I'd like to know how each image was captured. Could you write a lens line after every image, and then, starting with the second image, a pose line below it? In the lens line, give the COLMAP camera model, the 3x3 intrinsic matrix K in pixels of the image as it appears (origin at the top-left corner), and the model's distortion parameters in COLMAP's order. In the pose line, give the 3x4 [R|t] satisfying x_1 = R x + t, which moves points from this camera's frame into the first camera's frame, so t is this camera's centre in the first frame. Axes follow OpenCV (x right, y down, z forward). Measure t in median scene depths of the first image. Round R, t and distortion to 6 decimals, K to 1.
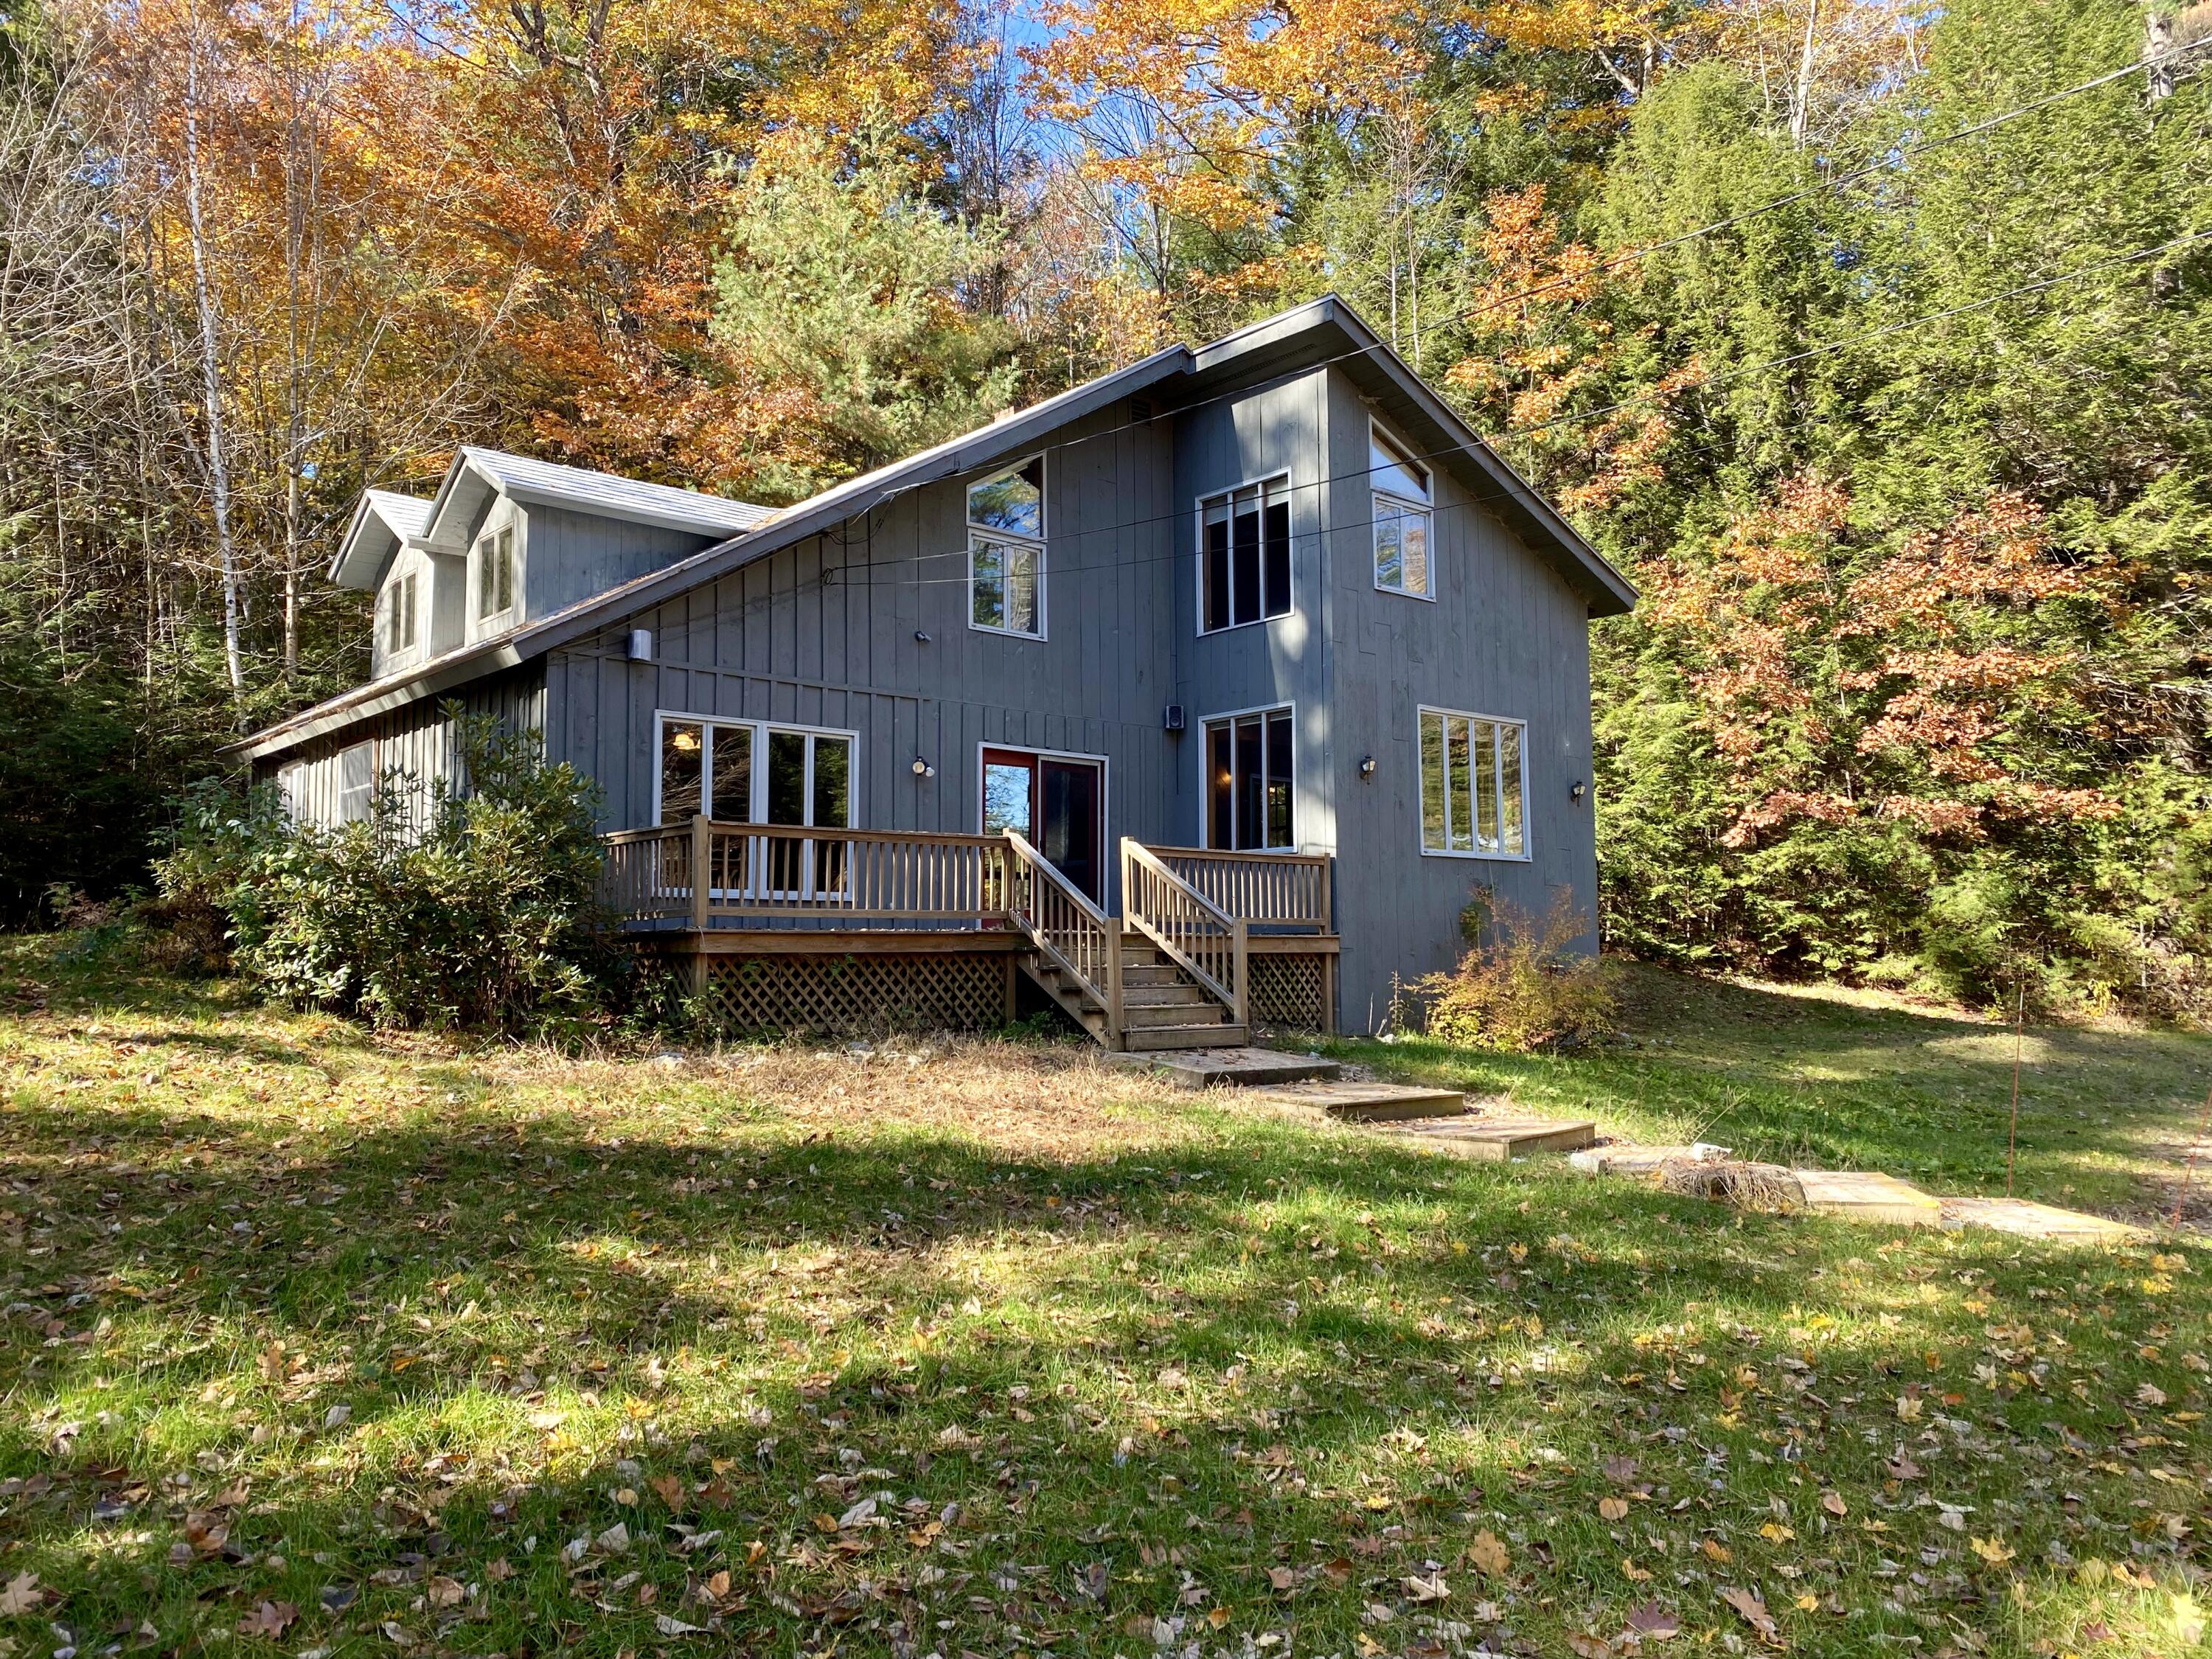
lens RADIAL K [[1684.6, 0, 1109.7], [0, 1684.6, 817.2], [0, 0, 1]] dist [-0.000022, 0.013087]
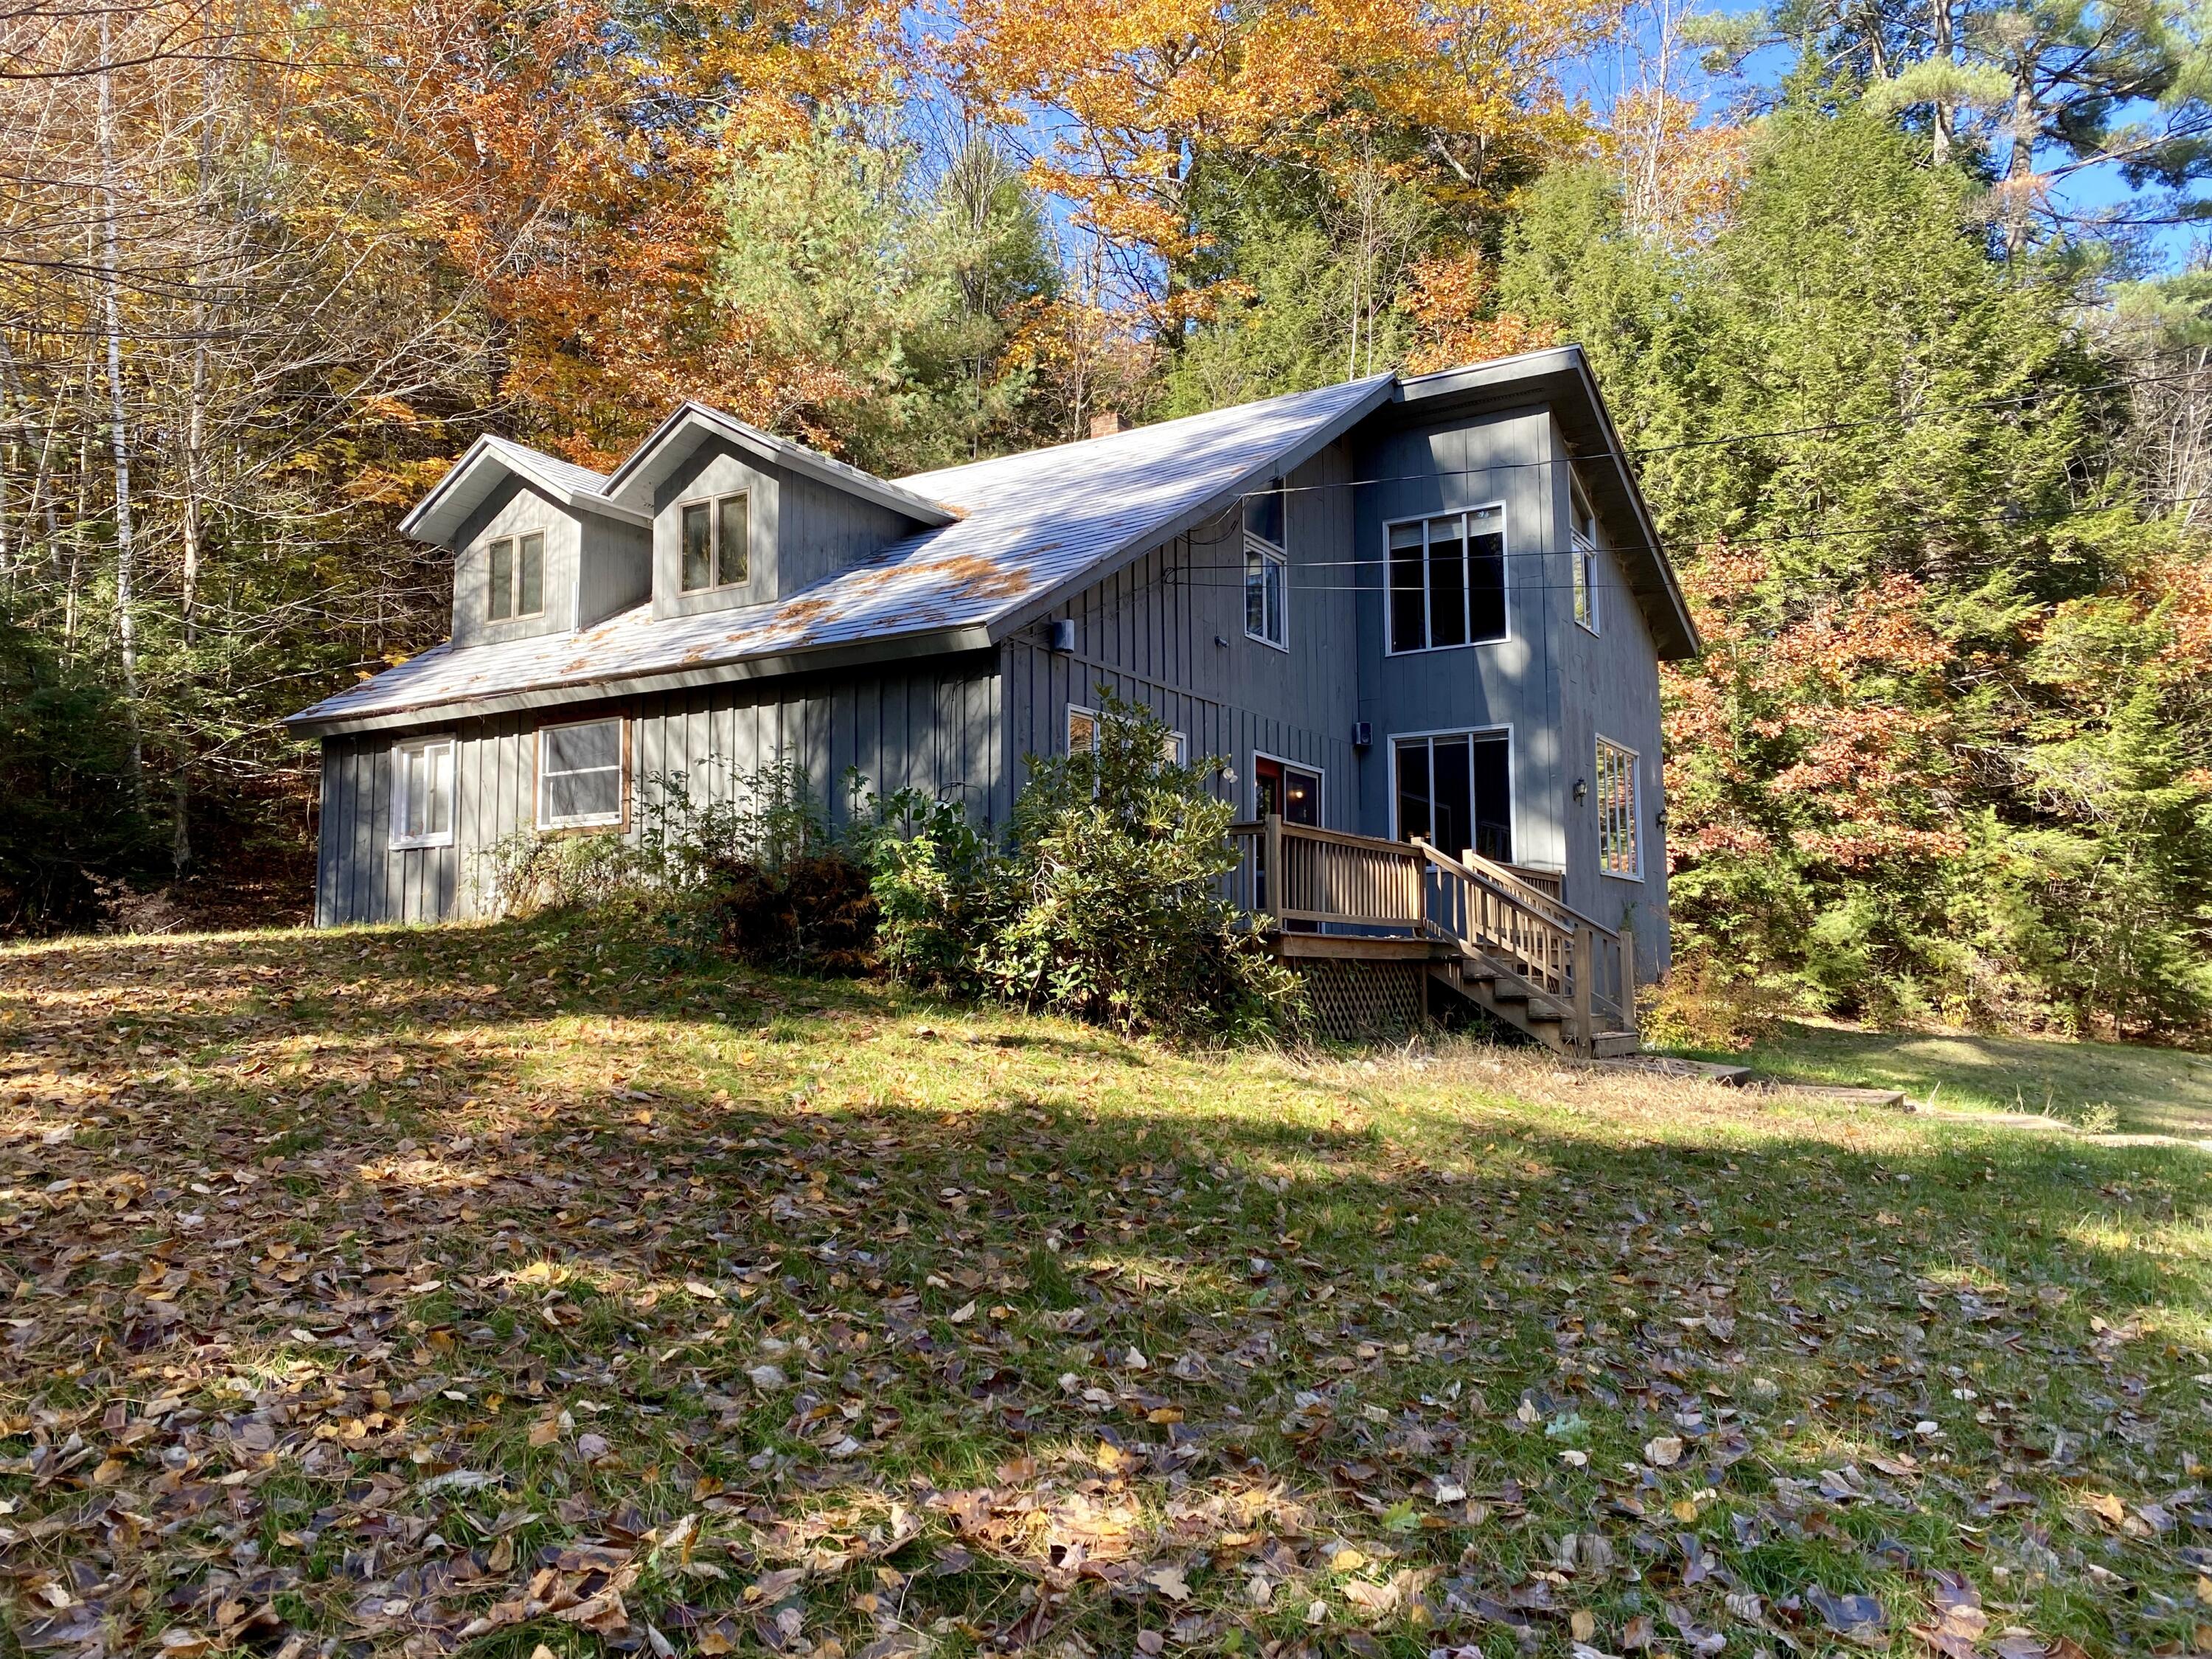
lens RADIAL K [[1692.8, 0, 1106.5], [0, 1692.8, 775.9], [0, 0, 1]] dist [0.000292, 0.000567]
pose [[0.953734, 0.037852, 0.298259, -0.425285], [-0.026567, 0.998773, -0.041803, 0.013458], [-0.299475, 0.031945, 0.953569, 0.072885]]
